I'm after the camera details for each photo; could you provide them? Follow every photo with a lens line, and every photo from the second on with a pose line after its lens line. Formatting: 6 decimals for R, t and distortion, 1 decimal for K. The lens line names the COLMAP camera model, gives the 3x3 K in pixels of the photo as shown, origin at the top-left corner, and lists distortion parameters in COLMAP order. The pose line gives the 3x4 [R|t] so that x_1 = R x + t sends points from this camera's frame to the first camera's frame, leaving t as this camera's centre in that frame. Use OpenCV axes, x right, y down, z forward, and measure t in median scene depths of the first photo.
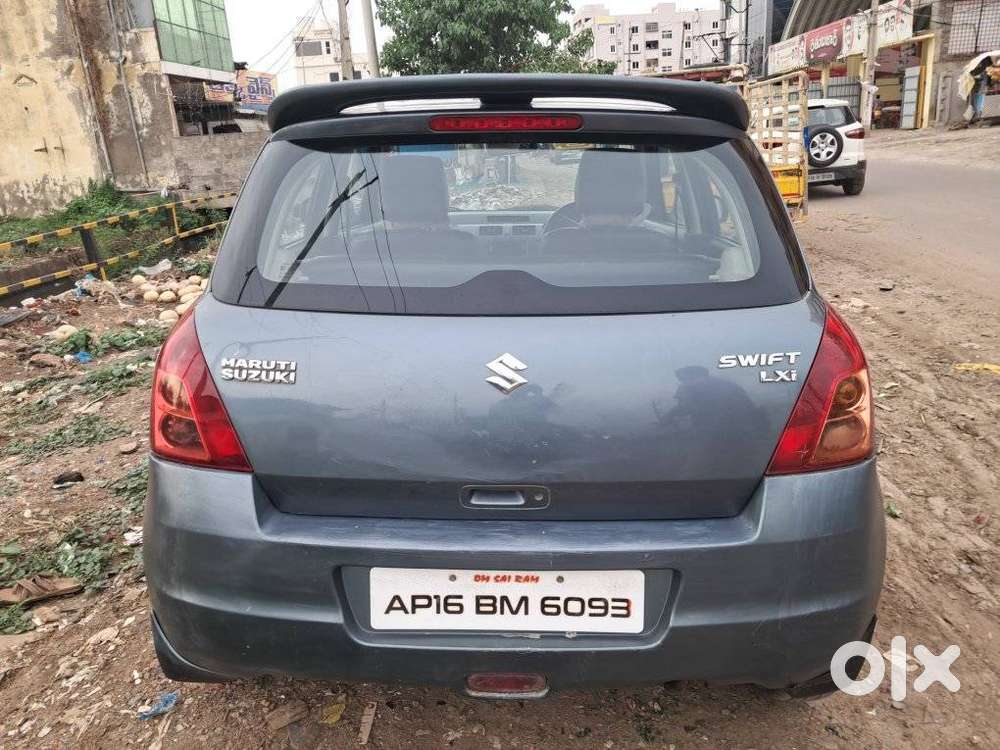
lens RADIAL K [[794.9, 0, 493.0], [0, 794.9, 374.4], [0, 0, 1]] dist [0.038902, -0.007535]
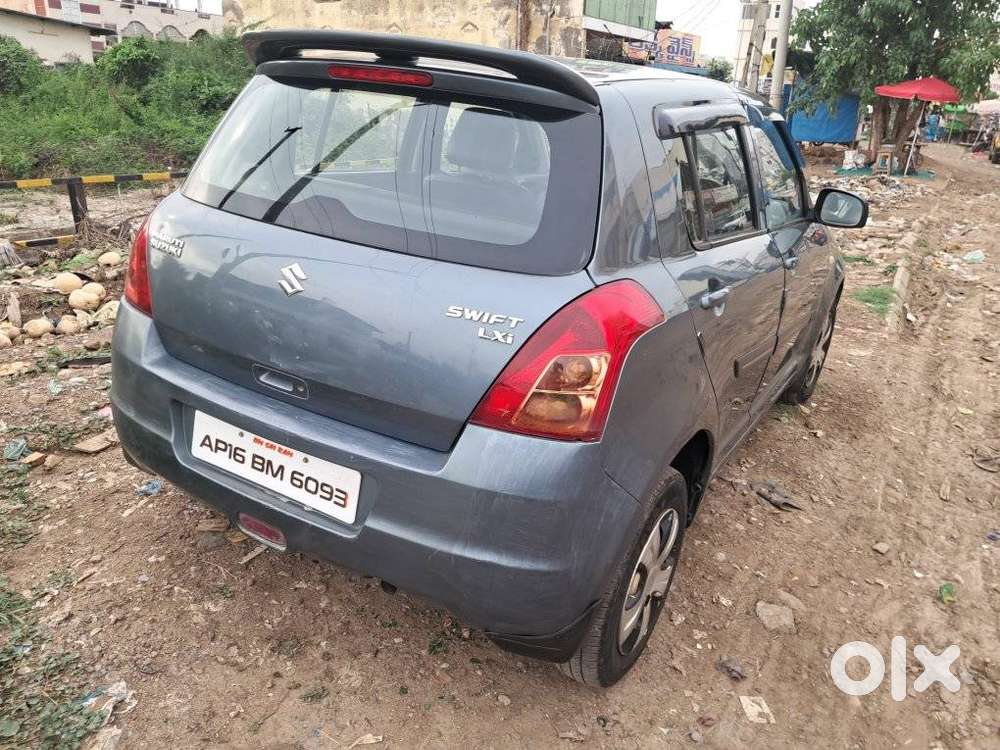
lens RADIAL K [[814.3, 0, 500.0], [0, 814.3, 375.0], [0, 0, 1]] dist [0.008230, -0.002237]
pose [[0.868995, 0.252143, -0.425761, 0.820190], [-0.237311, 0.967390, 0.088544, -0.043735], [0.434202, 0.024094, 0.900493, 0.021744]]
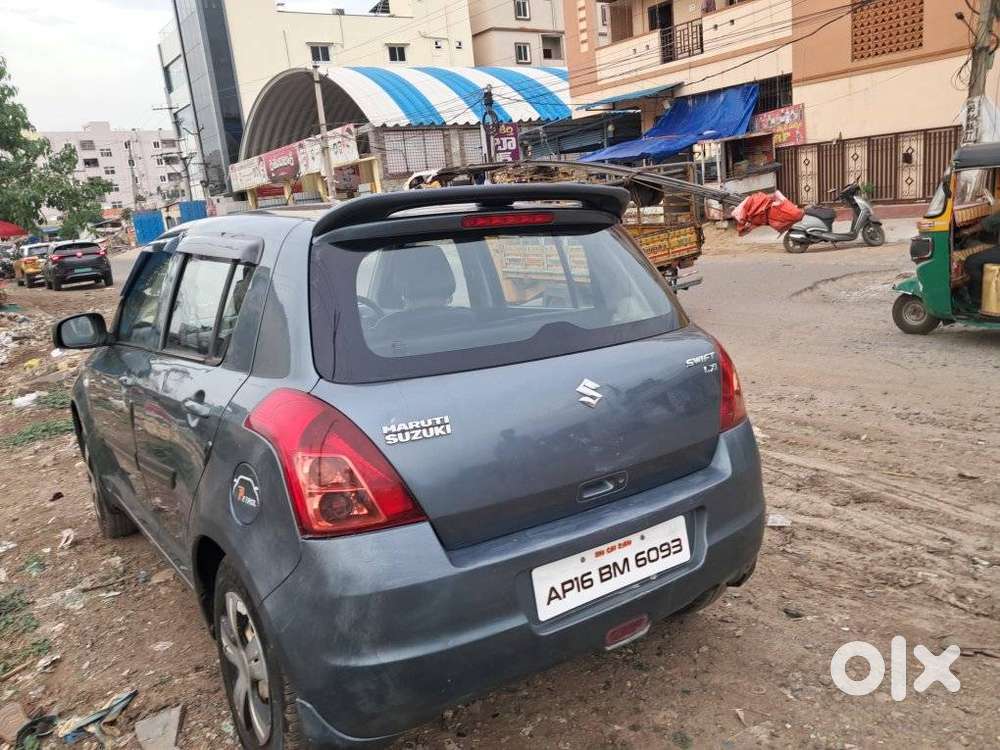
lens RADIAL K [[794.9, 0, 493.0], [0, 794.9, 374.4], [0, 0, 1]] dist [0.038902, -0.007535]
pose [[0.792349, -0.147967, 0.591851, -0.874577], [0.229167, 0.971283, -0.063973, 0.015295], [-0.565389, 0.186322, 0.803504, -0.000940]]
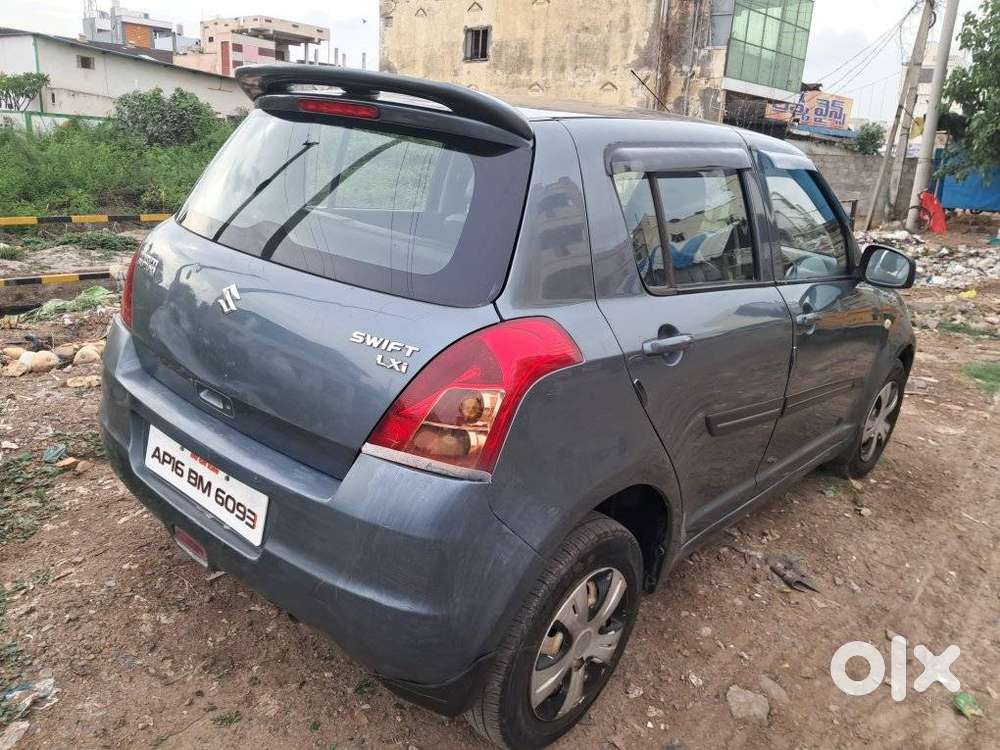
lens RADIAL K [[814.3, 0, 500.0], [0, 814.3, 375.0], [0, 0, 1]] dist [0.008230, -0.002237]
pose [[0.766948, 0.279680, -0.577555, 1.060319], [-0.295436, 0.952860, 0.069106, -0.097271], [0.569656, 0.117630, 0.813422, 0.210805]]
